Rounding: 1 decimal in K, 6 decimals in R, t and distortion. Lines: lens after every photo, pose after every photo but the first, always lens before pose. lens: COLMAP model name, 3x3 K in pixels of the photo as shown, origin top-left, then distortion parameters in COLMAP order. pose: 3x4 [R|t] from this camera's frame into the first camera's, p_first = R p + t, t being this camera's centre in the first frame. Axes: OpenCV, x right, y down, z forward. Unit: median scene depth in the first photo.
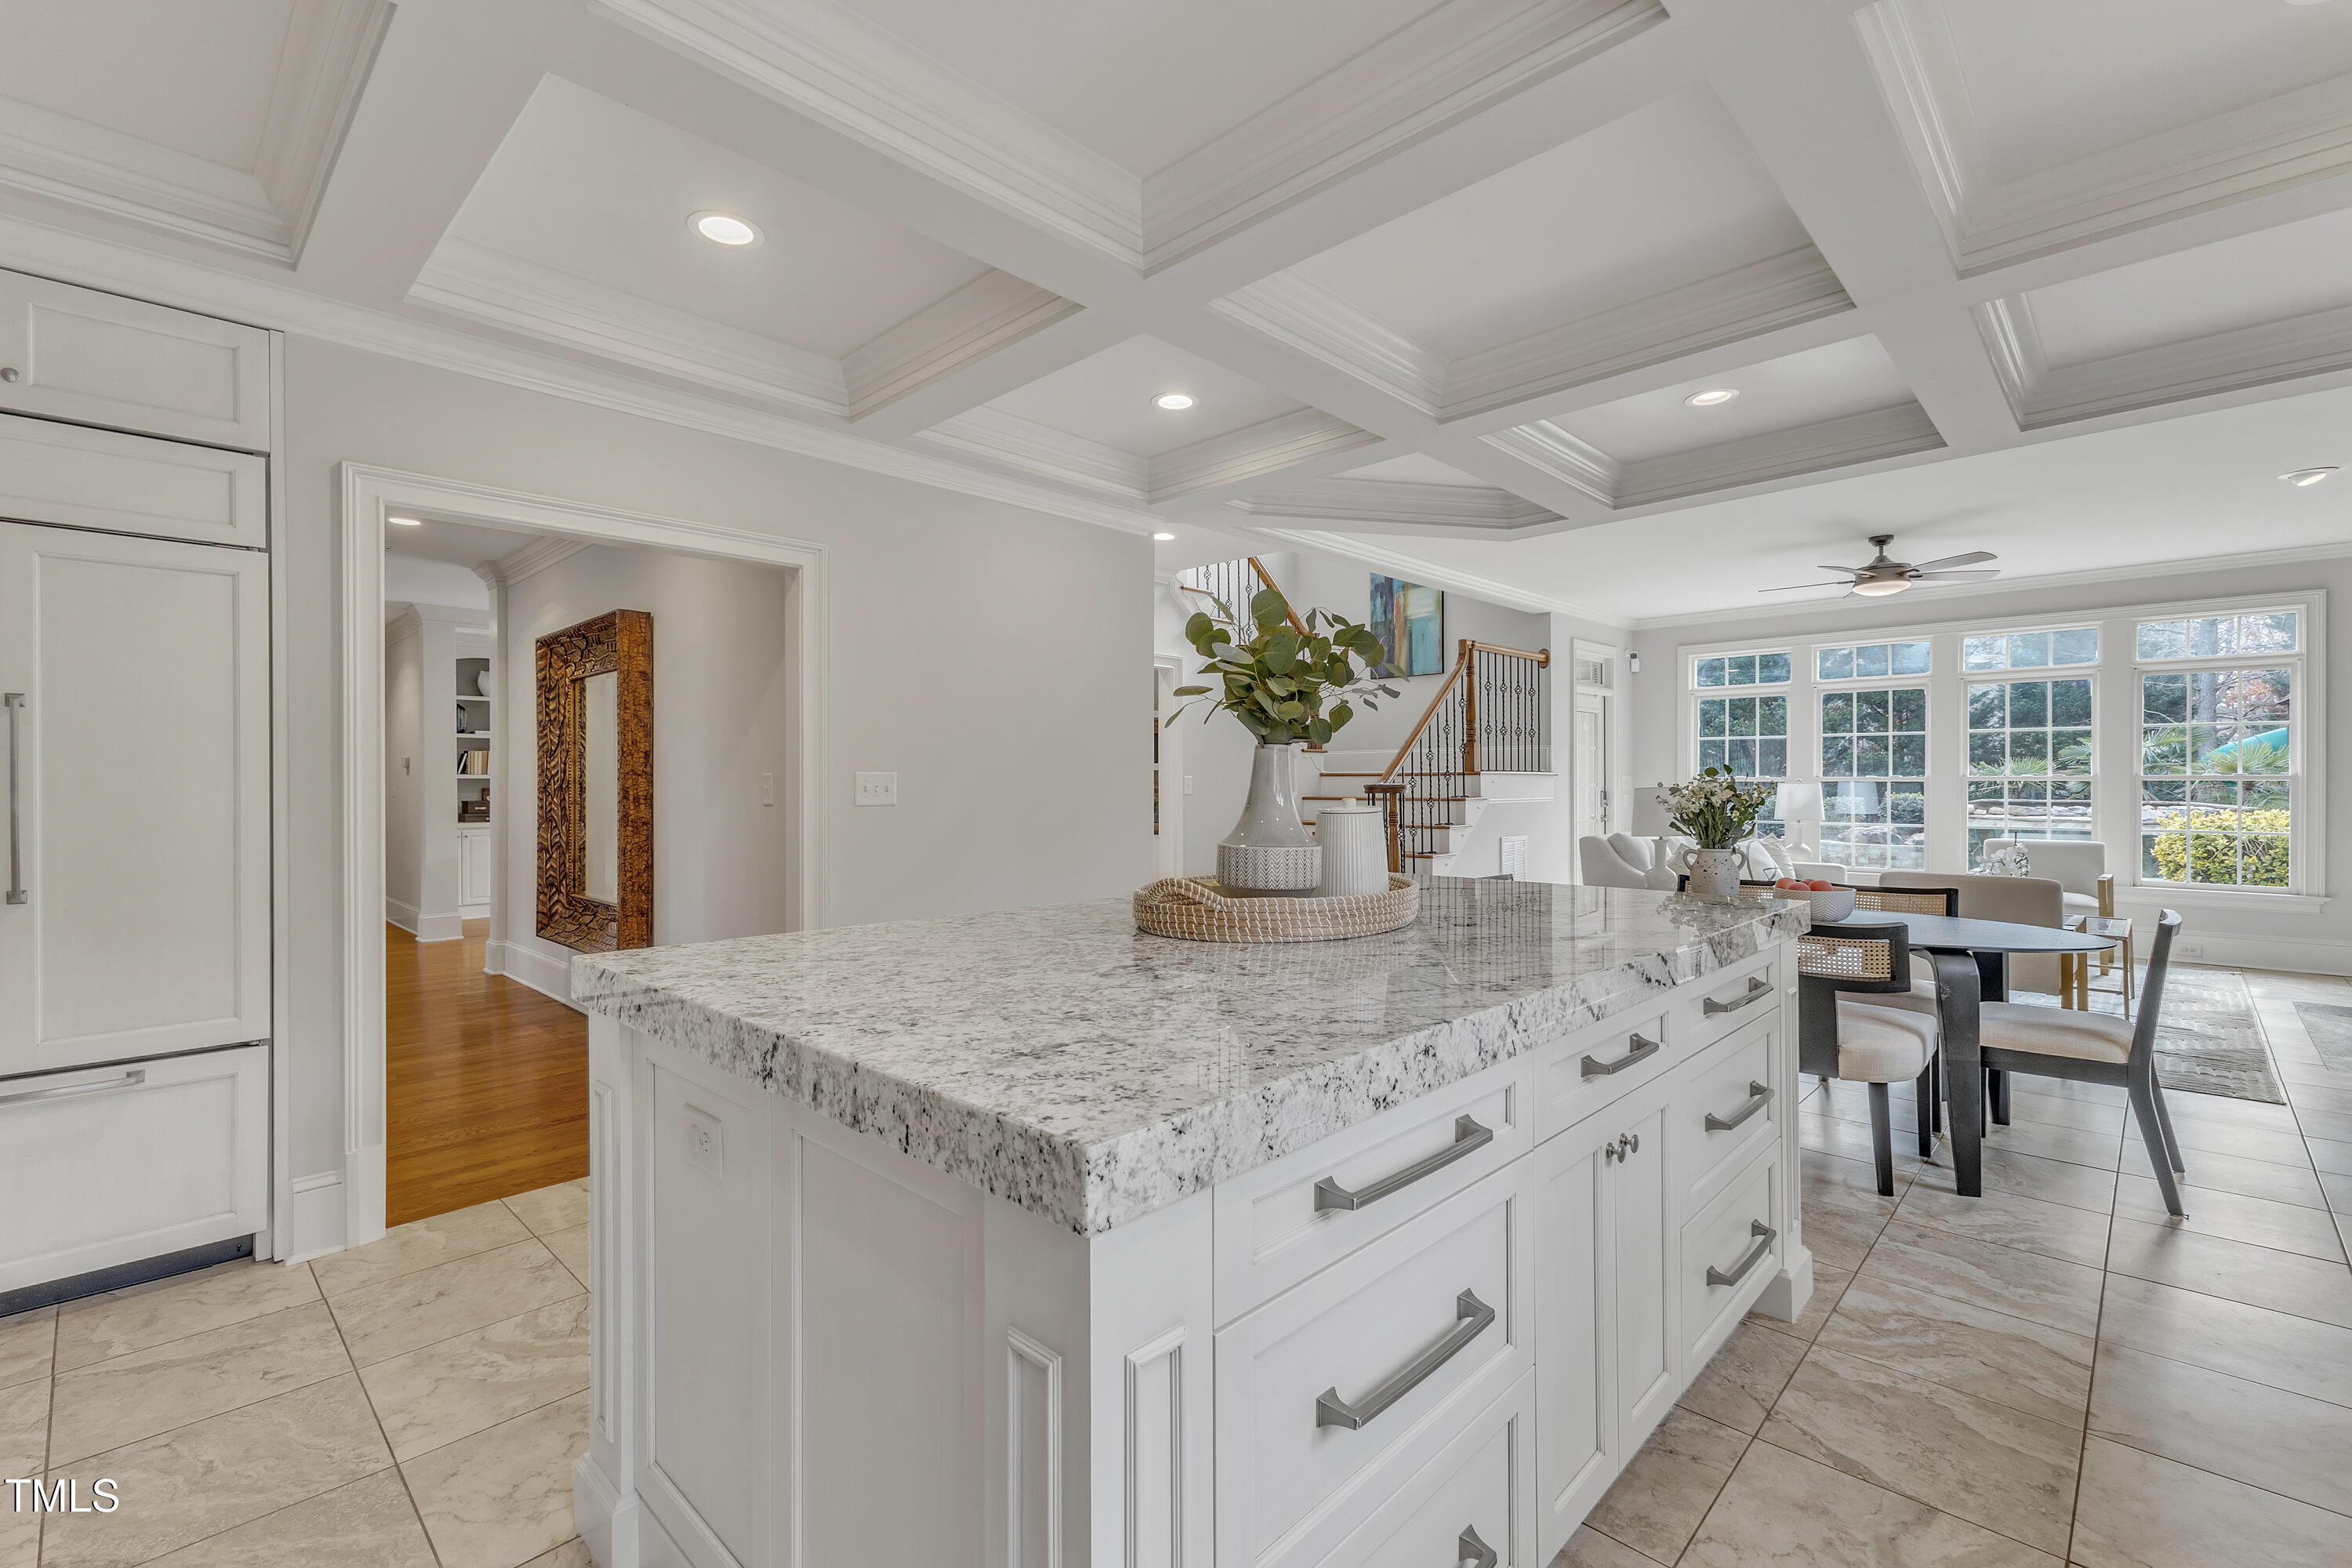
lens RADIAL K [[1032.2, 0, 1180.6], [0, 1032.2, 783.2], [0, 0, 1]] dist [0.012454, 0.000348]
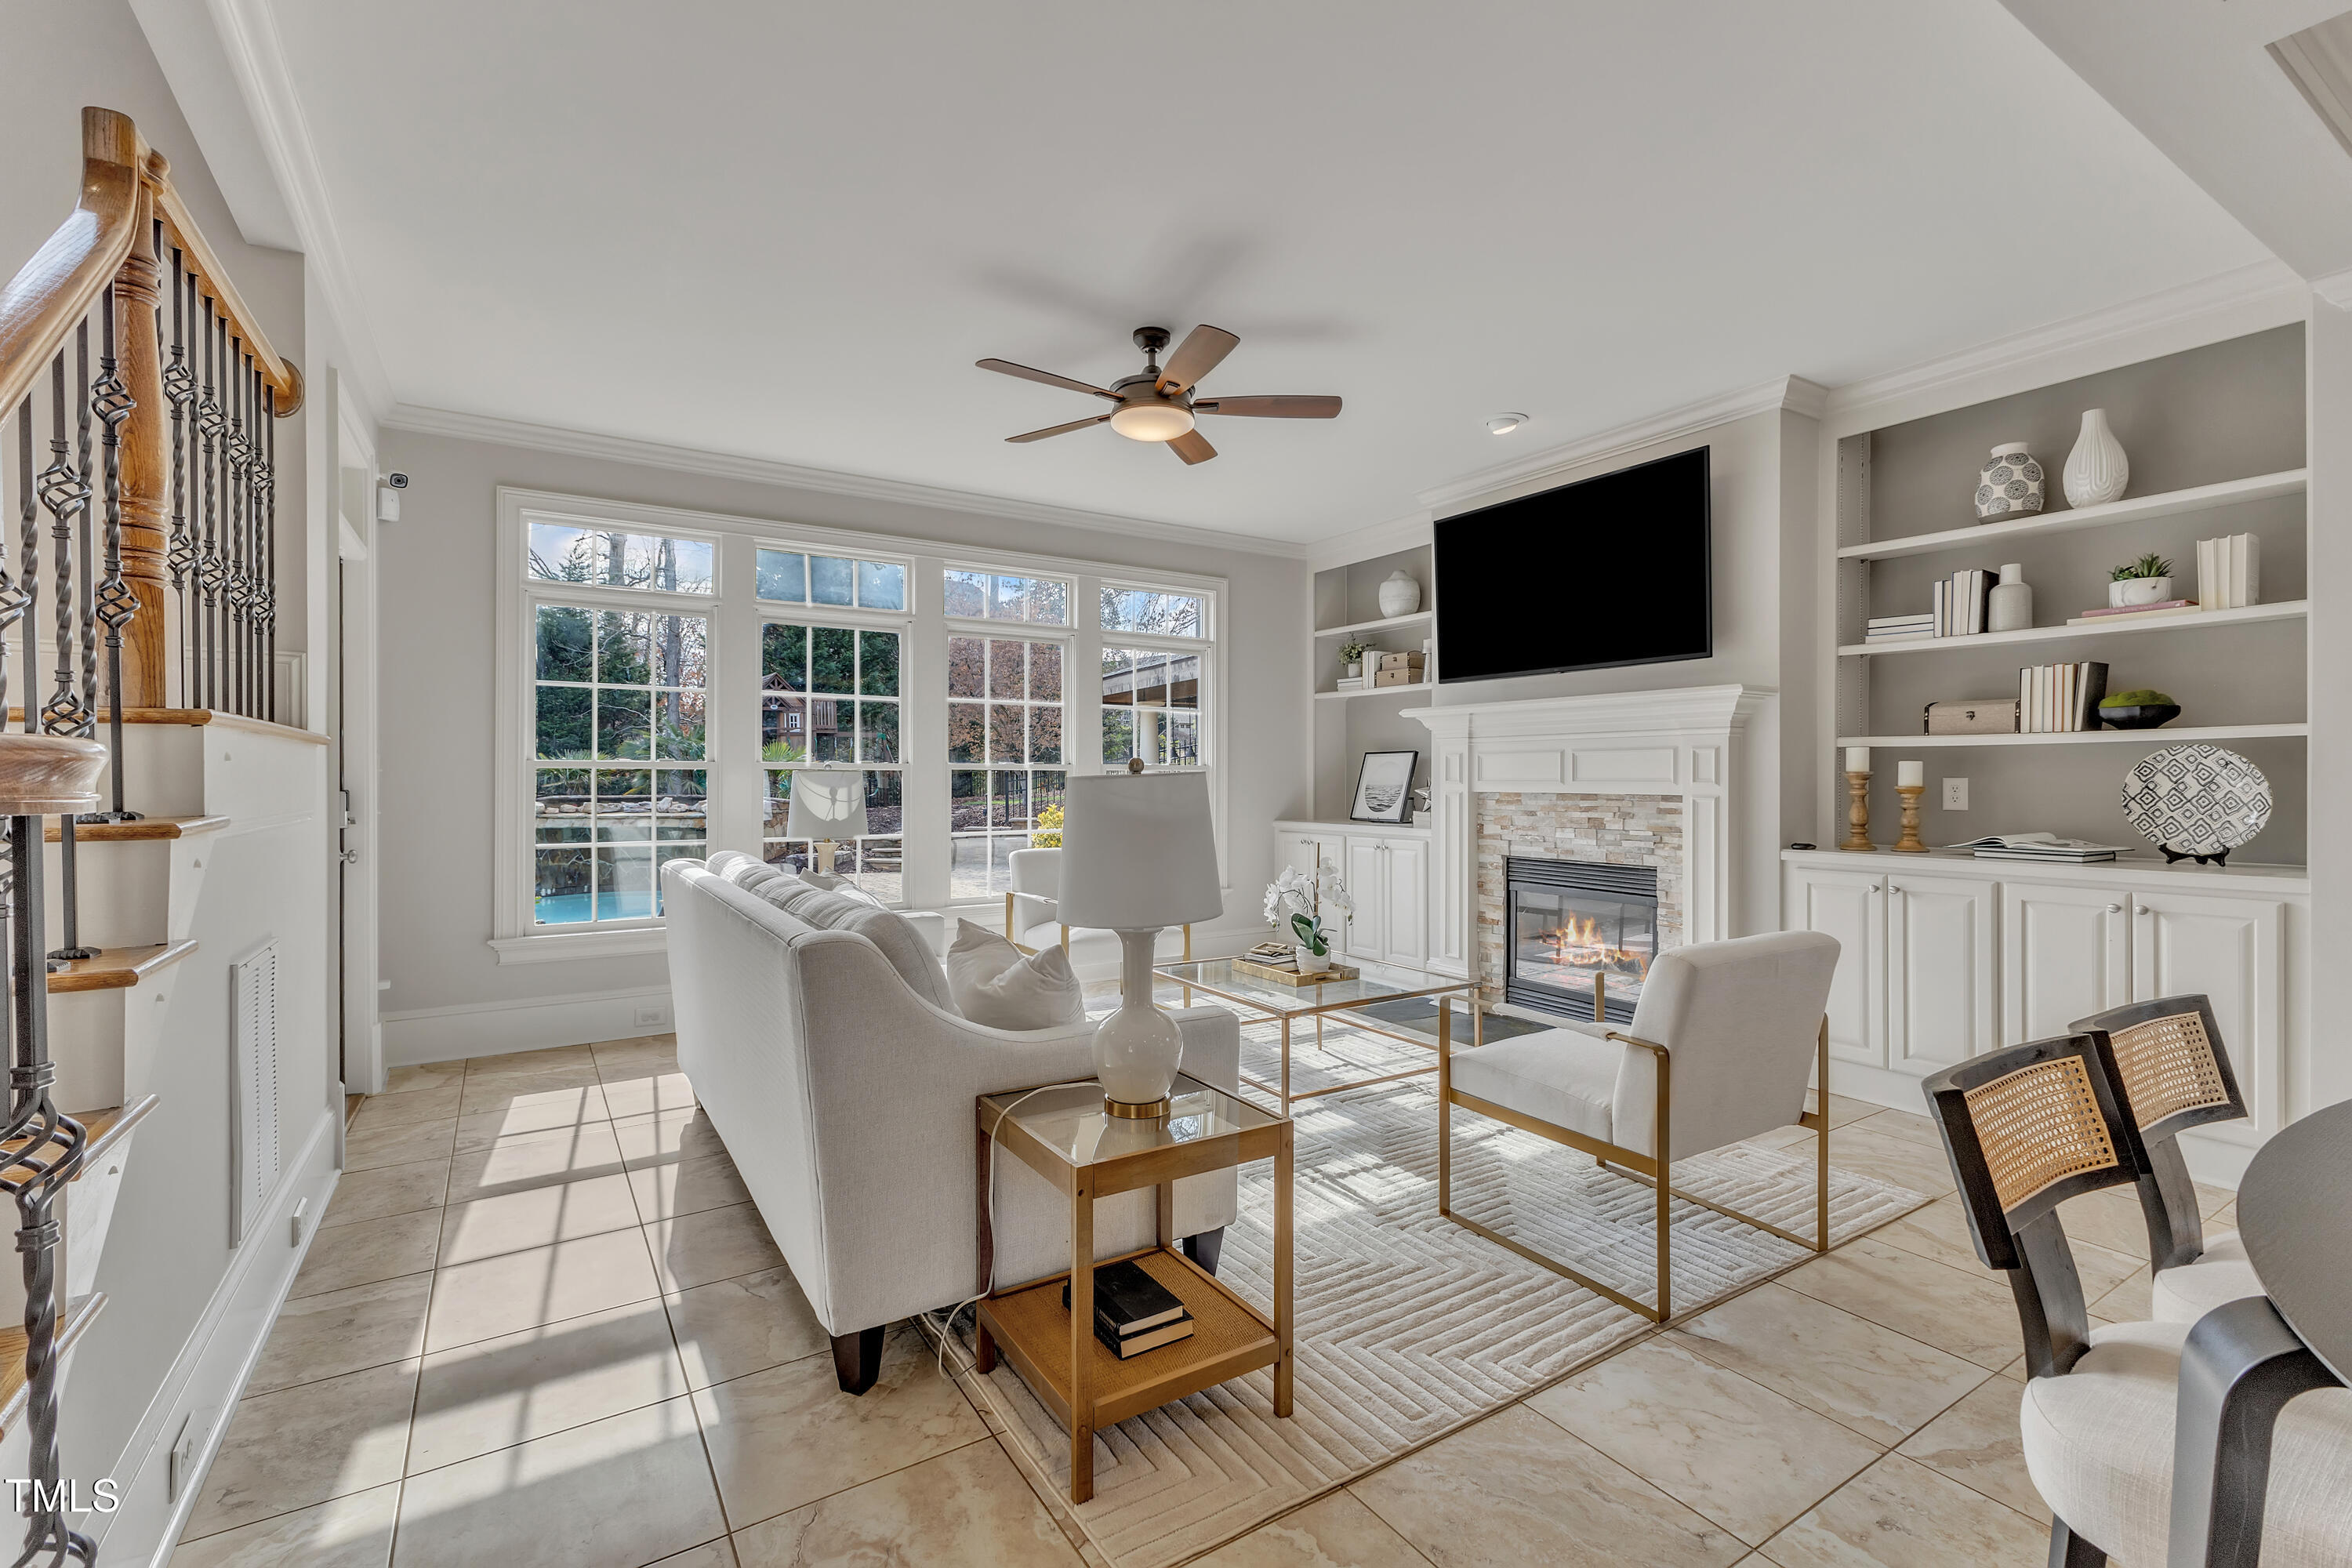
lens RADIAL K [[1032.2, 0, 1177.1], [0, 1032.2, 779.5], [0, 0, 1]] dist [0.012454, 0.000348]
pose [[0.230641, -0.000969, 0.973038, 0.099987], [0.000924, 0.999999, 0.000776, 0.003713], [-0.973038, 0.000720, 0.230642, 0.656990]]
